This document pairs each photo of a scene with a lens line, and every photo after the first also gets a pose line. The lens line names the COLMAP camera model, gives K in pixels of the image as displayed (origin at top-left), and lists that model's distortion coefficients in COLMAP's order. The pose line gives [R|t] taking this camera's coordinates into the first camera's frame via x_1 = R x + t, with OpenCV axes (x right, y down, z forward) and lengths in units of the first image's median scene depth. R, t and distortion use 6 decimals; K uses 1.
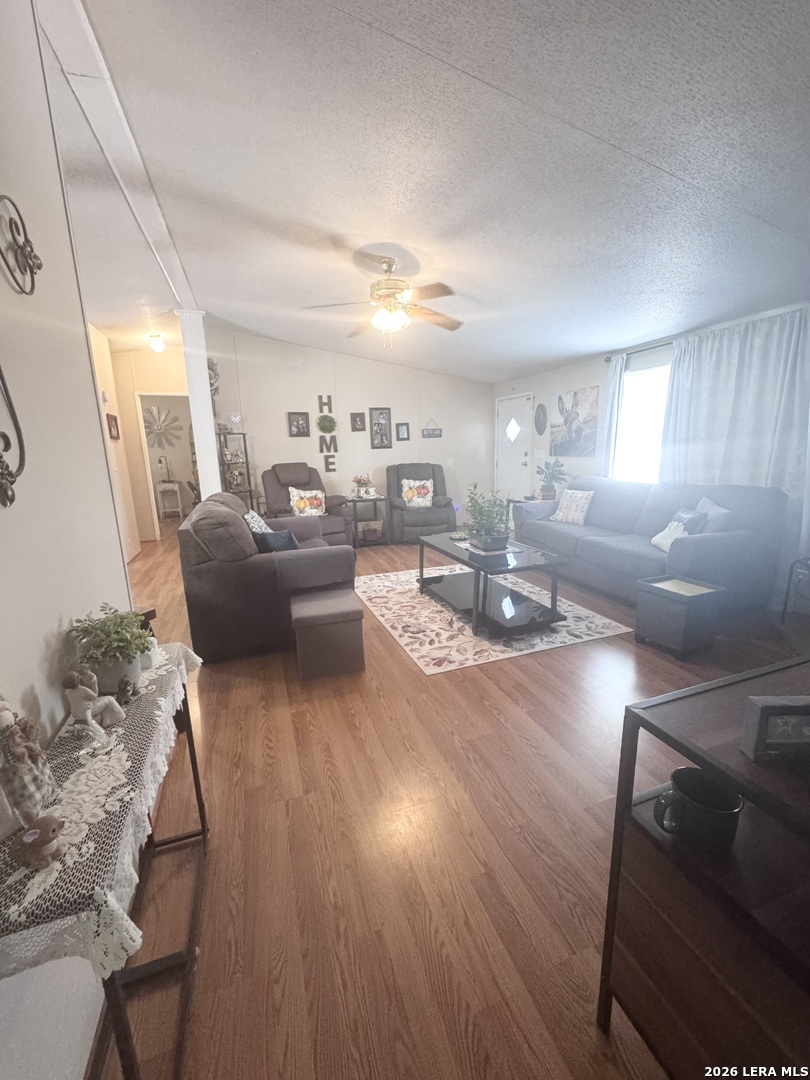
lens RADIAL K [[431.7, 0, 405.0], [0, 431.7, 540.0], [0, 0, 1]] dist [-0.008721, 0.000151]
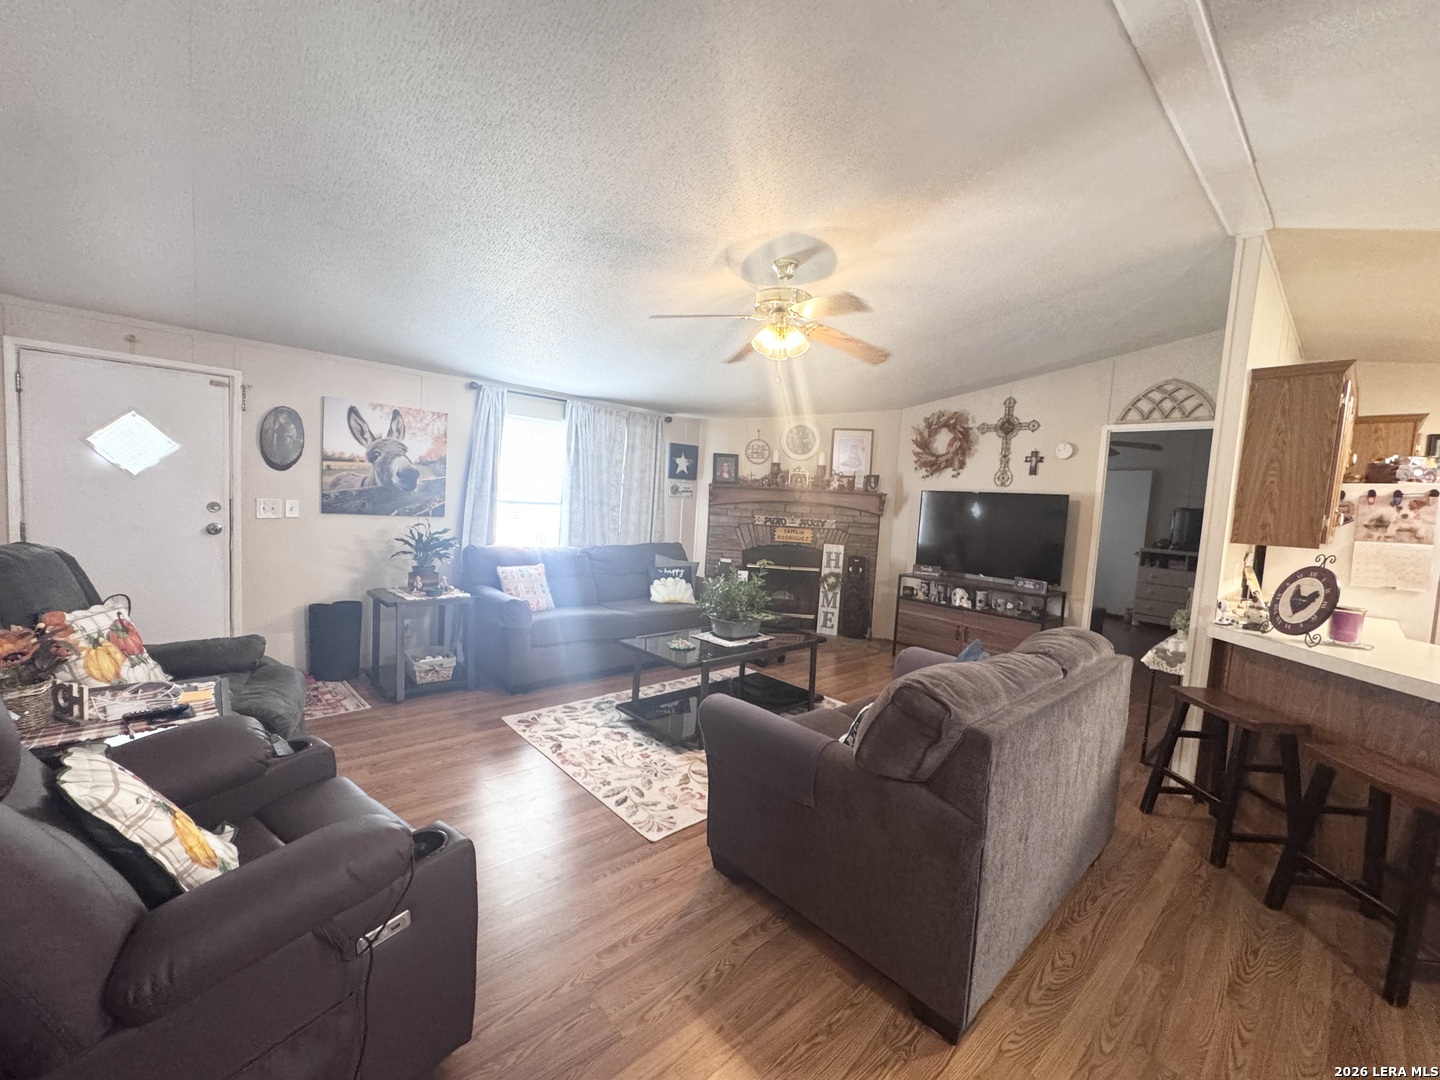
lens RADIAL K [[575.6, 0, 719.8], [0, 575.6, 538.3], [0, 0, 1]] dist [-0.008721, 0.000151]
pose [[-0.377836, -0.062334, 0.923772, -0.460077], [0.140338, 0.982348, 0.123687, -0.175487], [-0.915175, 0.176374, -0.362418, 0.782283]]
